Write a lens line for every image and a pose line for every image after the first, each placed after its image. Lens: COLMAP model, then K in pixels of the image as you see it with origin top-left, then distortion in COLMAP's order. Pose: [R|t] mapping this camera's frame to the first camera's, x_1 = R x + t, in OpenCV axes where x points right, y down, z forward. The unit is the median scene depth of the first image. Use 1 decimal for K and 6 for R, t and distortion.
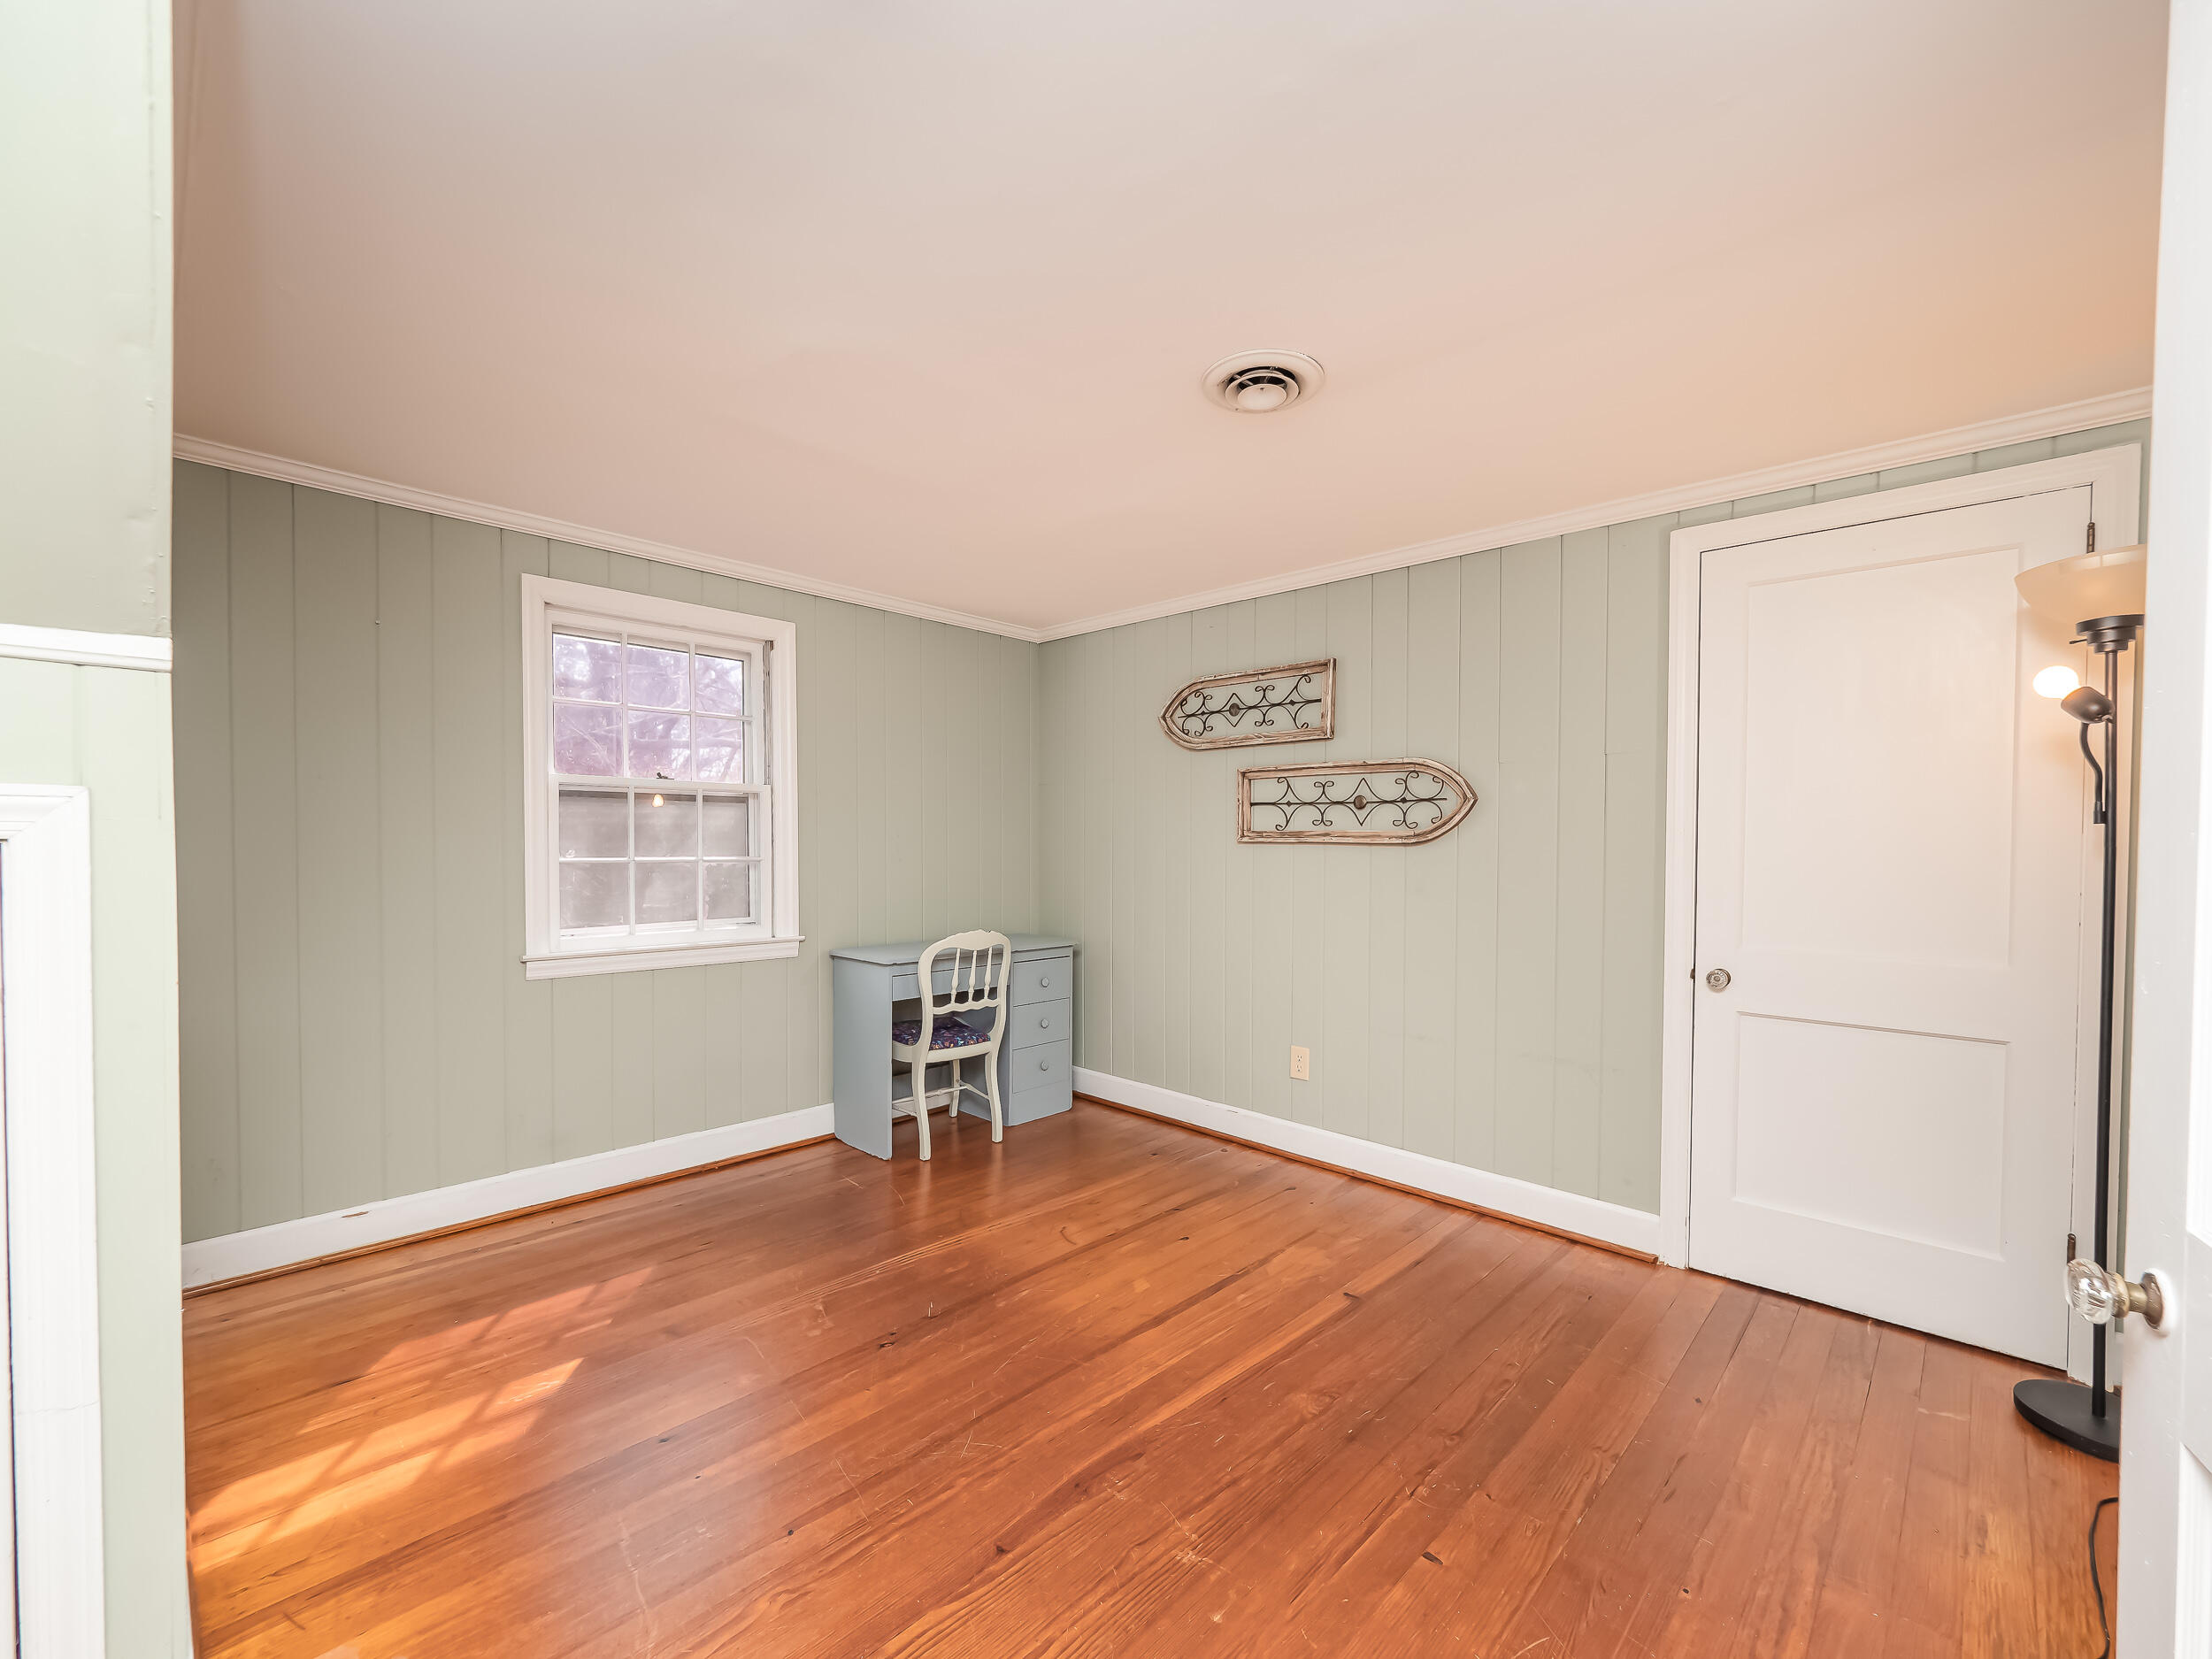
lens RADIAL K [[936.4, 0, 1102.4], [0, 936.4, 858.3], [0, 0, 1]] dist [-0.000887, -0.000325]
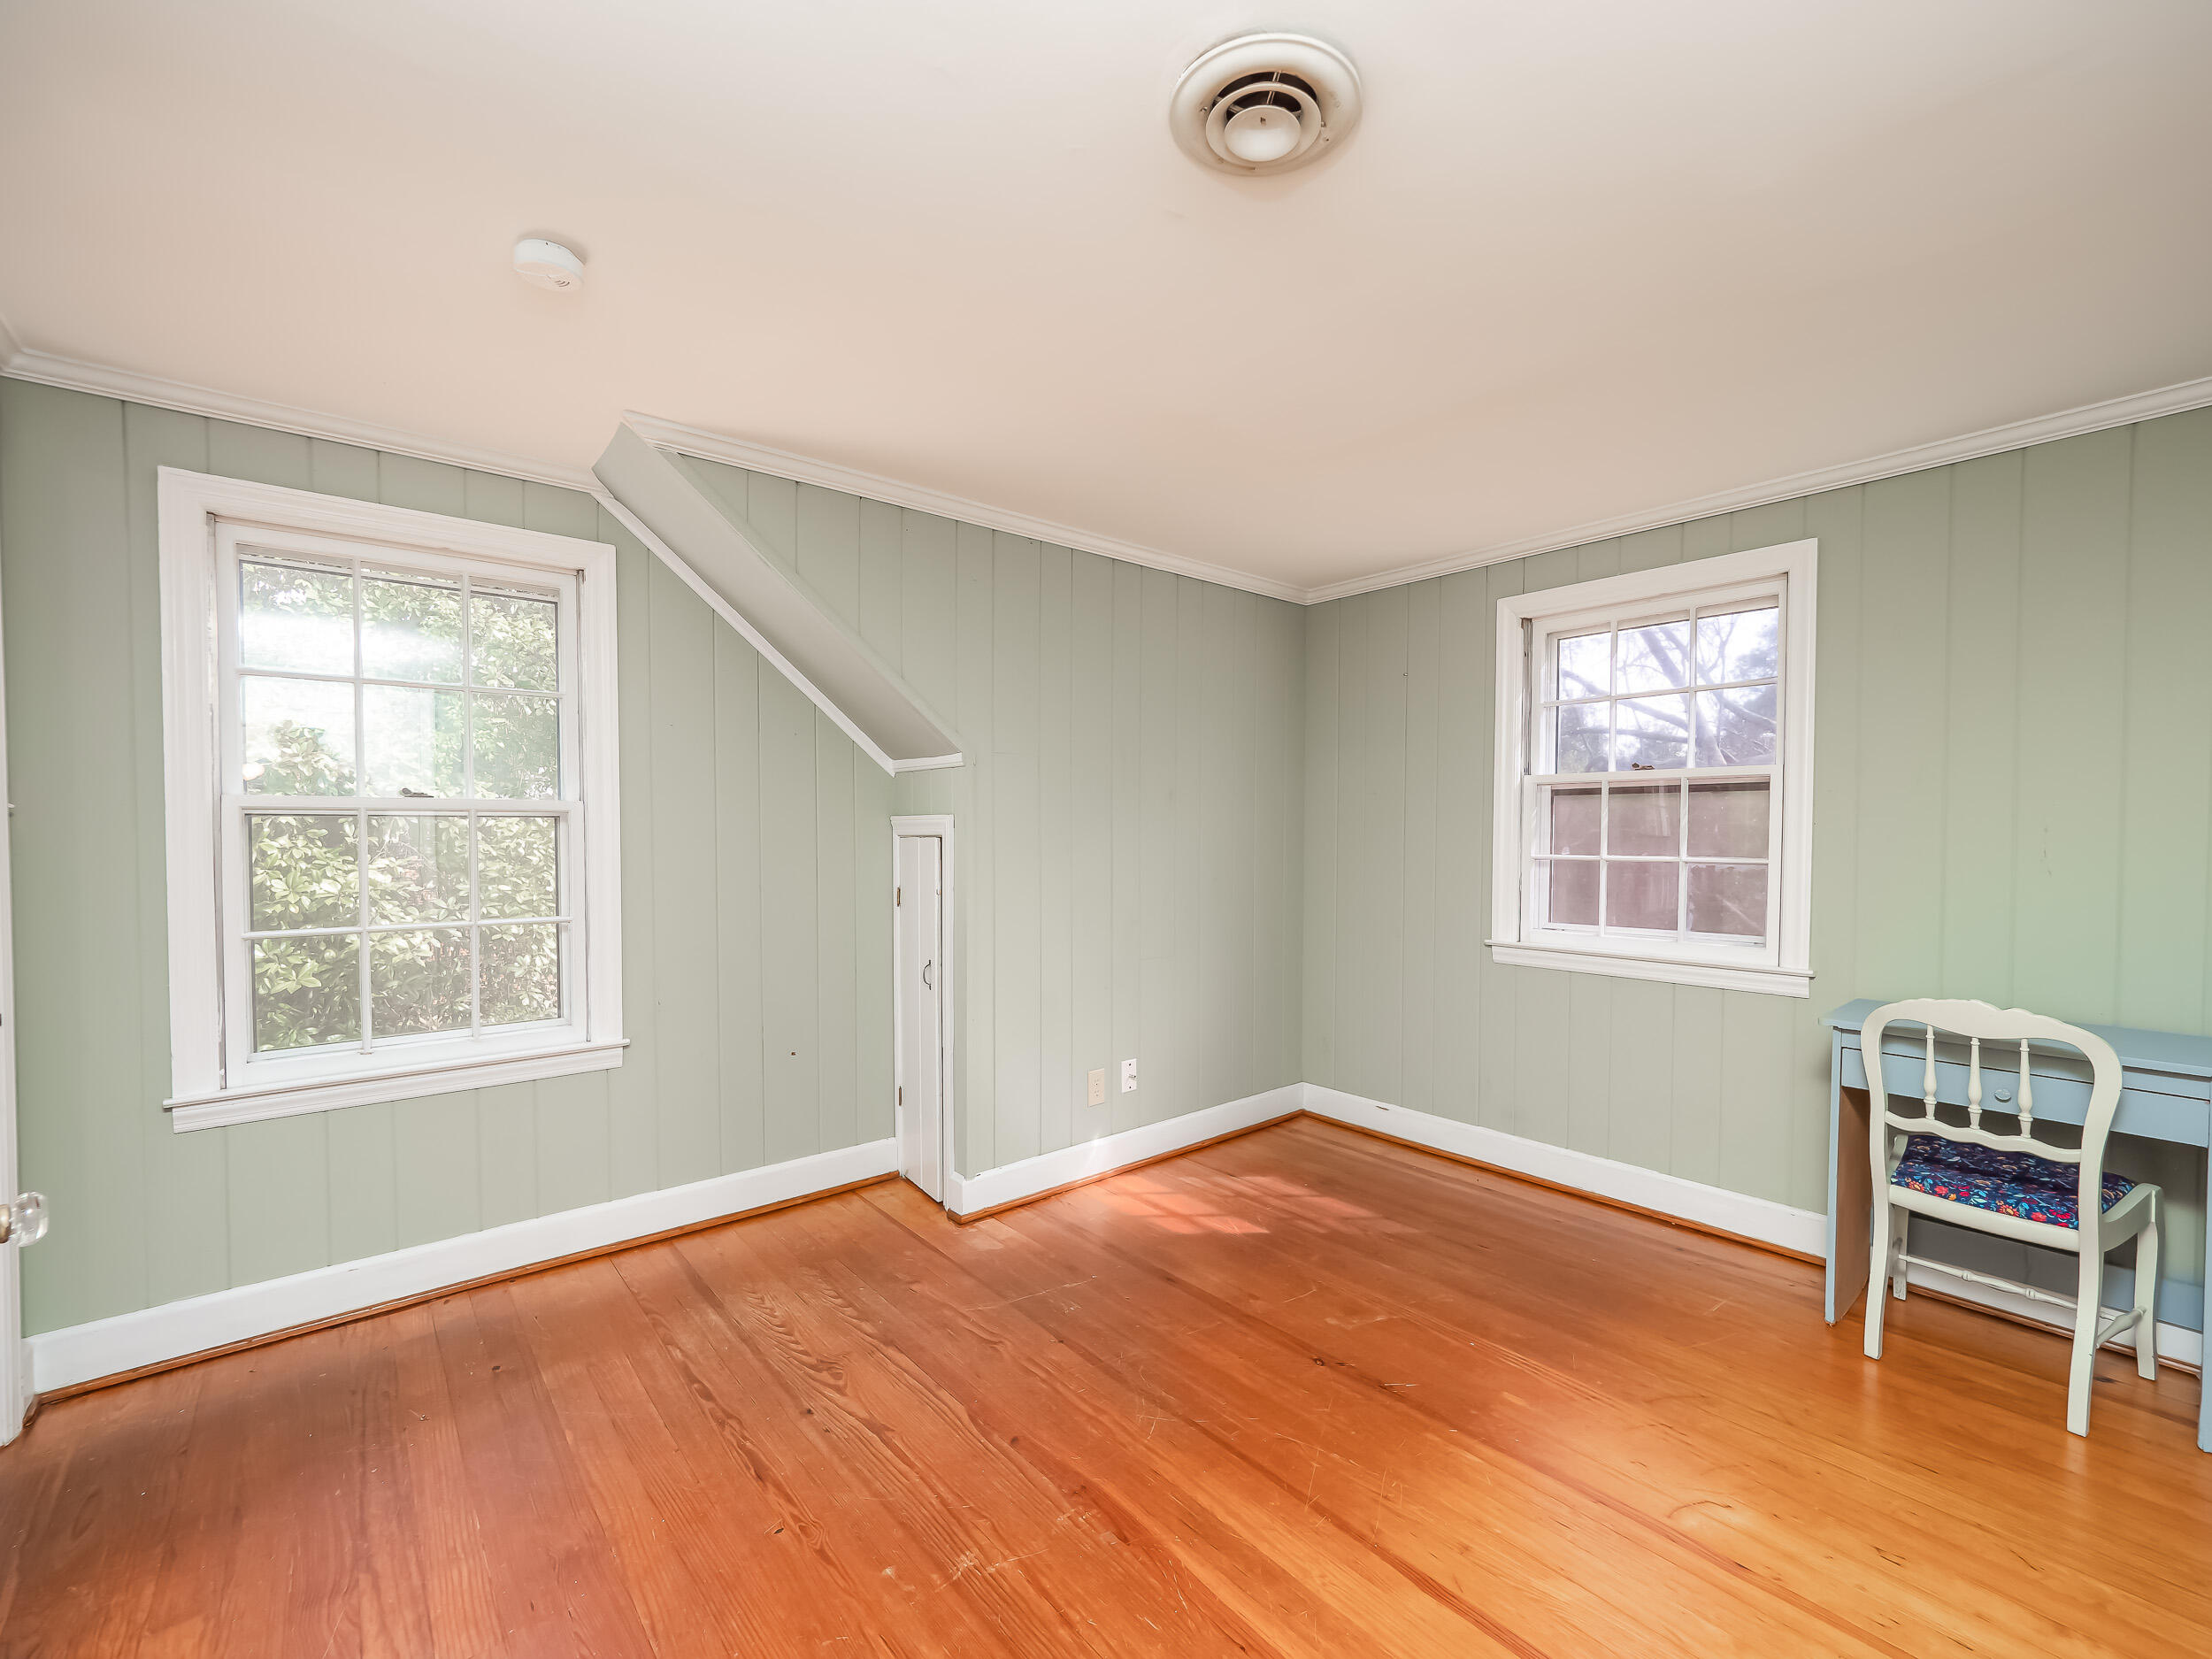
lens RADIAL K [[936.4, 0, 1102.4], [0, 936.4, 858.3], [0, 0, 1]] dist [-0.000887, -0.000325]
pose [[-0.103661, 0.020540, -0.994401, 0.553840], [-0.023465, 0.999458, 0.023090, -0.008868], [0.994336, 0.025727, -0.103122, 0.652879]]
